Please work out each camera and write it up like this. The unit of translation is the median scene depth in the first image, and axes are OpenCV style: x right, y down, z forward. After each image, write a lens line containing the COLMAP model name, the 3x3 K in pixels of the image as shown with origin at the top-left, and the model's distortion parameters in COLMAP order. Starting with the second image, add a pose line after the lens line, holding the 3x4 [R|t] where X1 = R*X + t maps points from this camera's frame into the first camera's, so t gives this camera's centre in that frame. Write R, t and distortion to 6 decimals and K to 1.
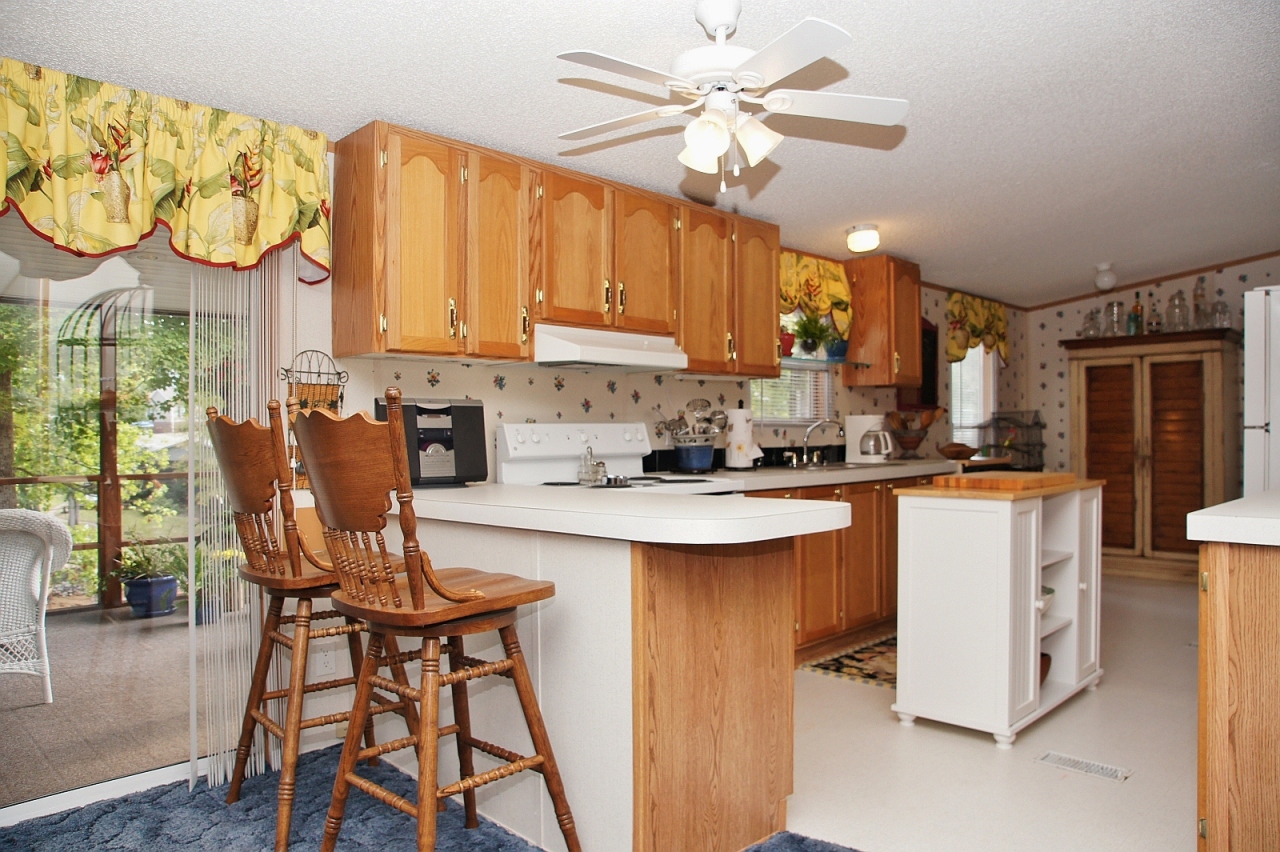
lens RADIAL K [[882.2, 0, 644.6], [0, 882.2, 436.7], [0, 0, 1]] dist [-0.144148, 0.106530]
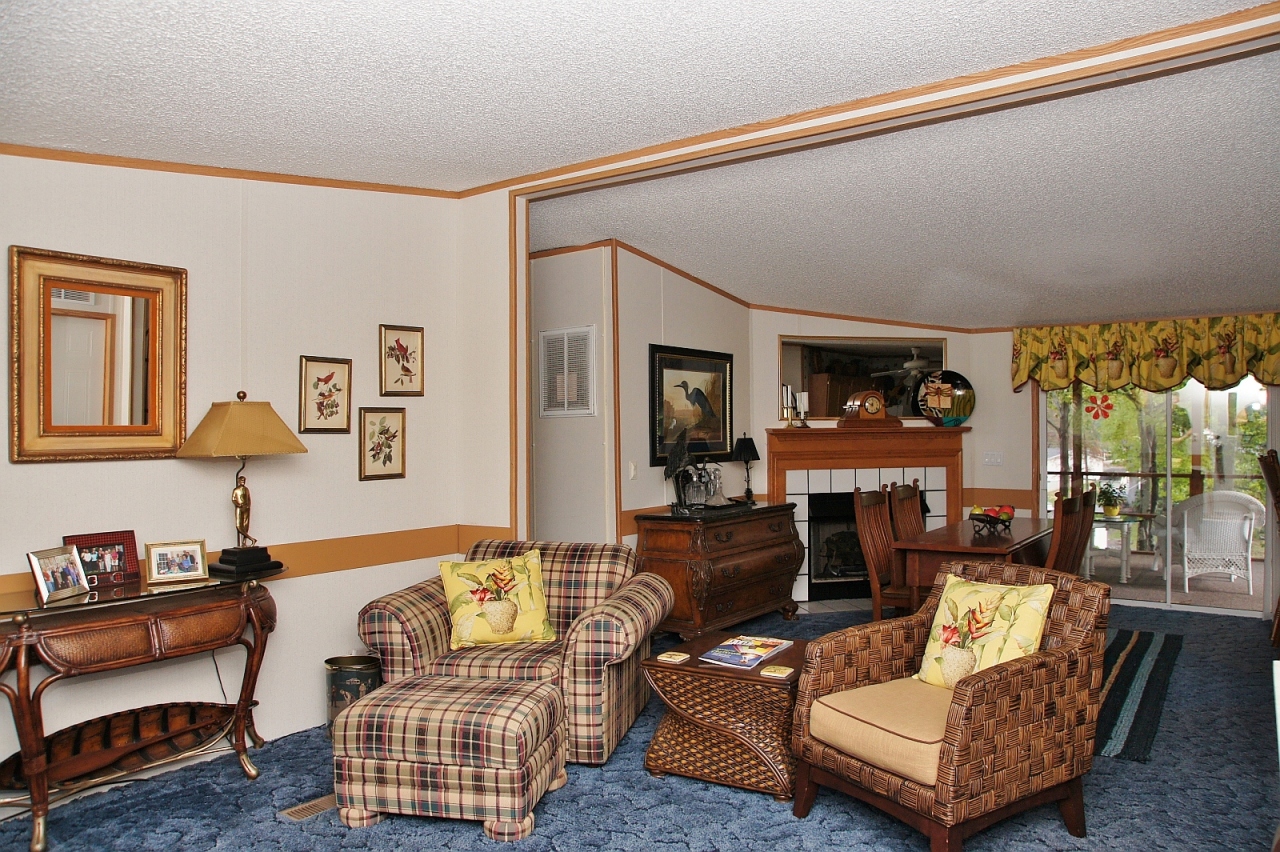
lens RADIAL K [[882.2, 0, 644.6], [0, 882.2, 436.7], [0, 0, 1]] dist [-0.144148, 0.106530]
pose [[0.165567, 0.008240, -0.986164, 1.404680], [0.002680, 0.999958, 0.008805, -0.091959], [0.986195, -0.004101, 0.165538, -1.002248]]
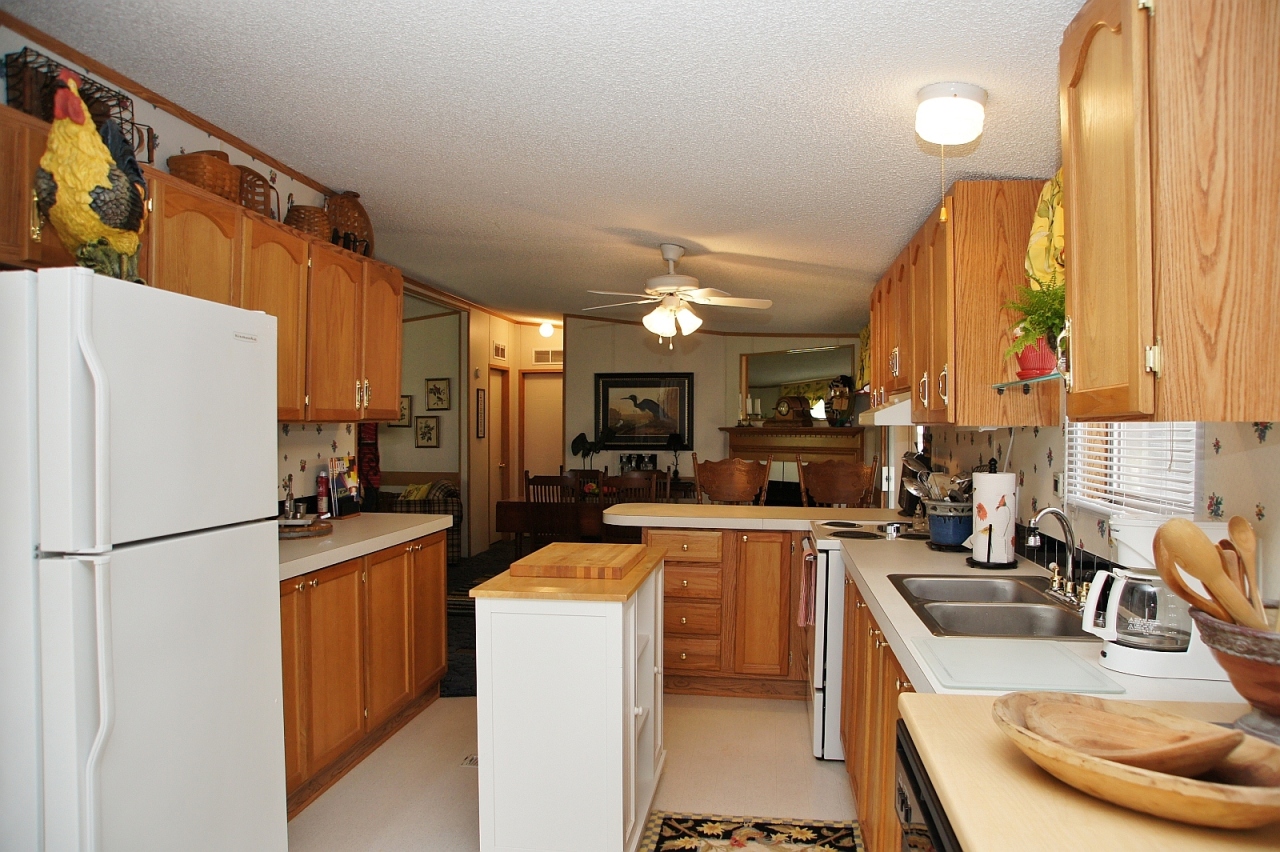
lens RADIAL K [[882.2, 0, 644.6], [0, 882.2, 436.7], [0, 0, 1]] dist [-0.144148, 0.106530]
pose [[-0.796267, 0.007435, -0.604900, 1.205769], [-0.003786, 0.999844, 0.017274, -0.113672], [0.604934, 0.016045, -0.796114, 2.323410]]
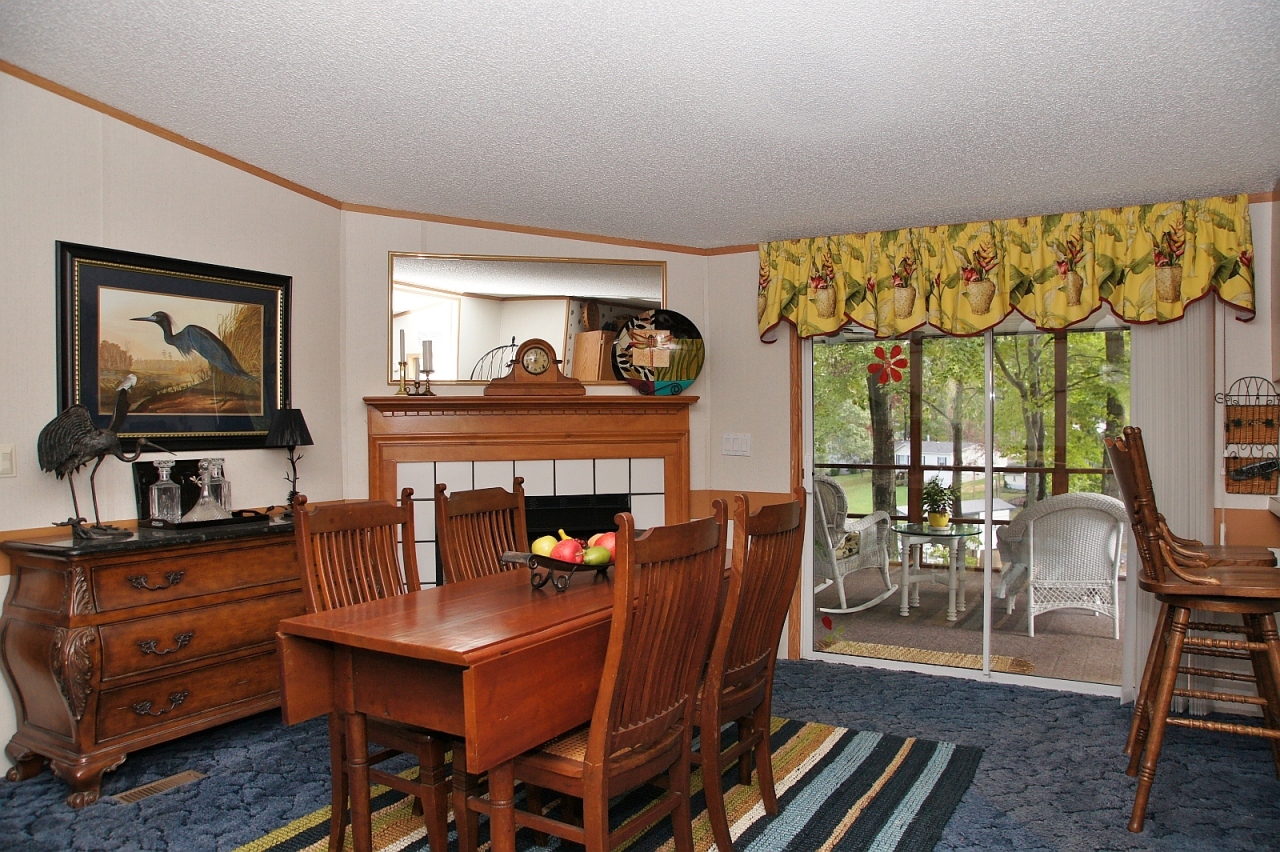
lens RADIAL K [[882.2, 0, 644.6], [0, 882.2, 436.7], [0, 0, 1]] dist [-0.144148, 0.106530]
pose [[0.252933, 0.015012, -0.967367, 0.610895], [0.000336, 0.999878, 0.015604, -0.042244], [0.967484, -0.004272, 0.252897, -0.110471]]
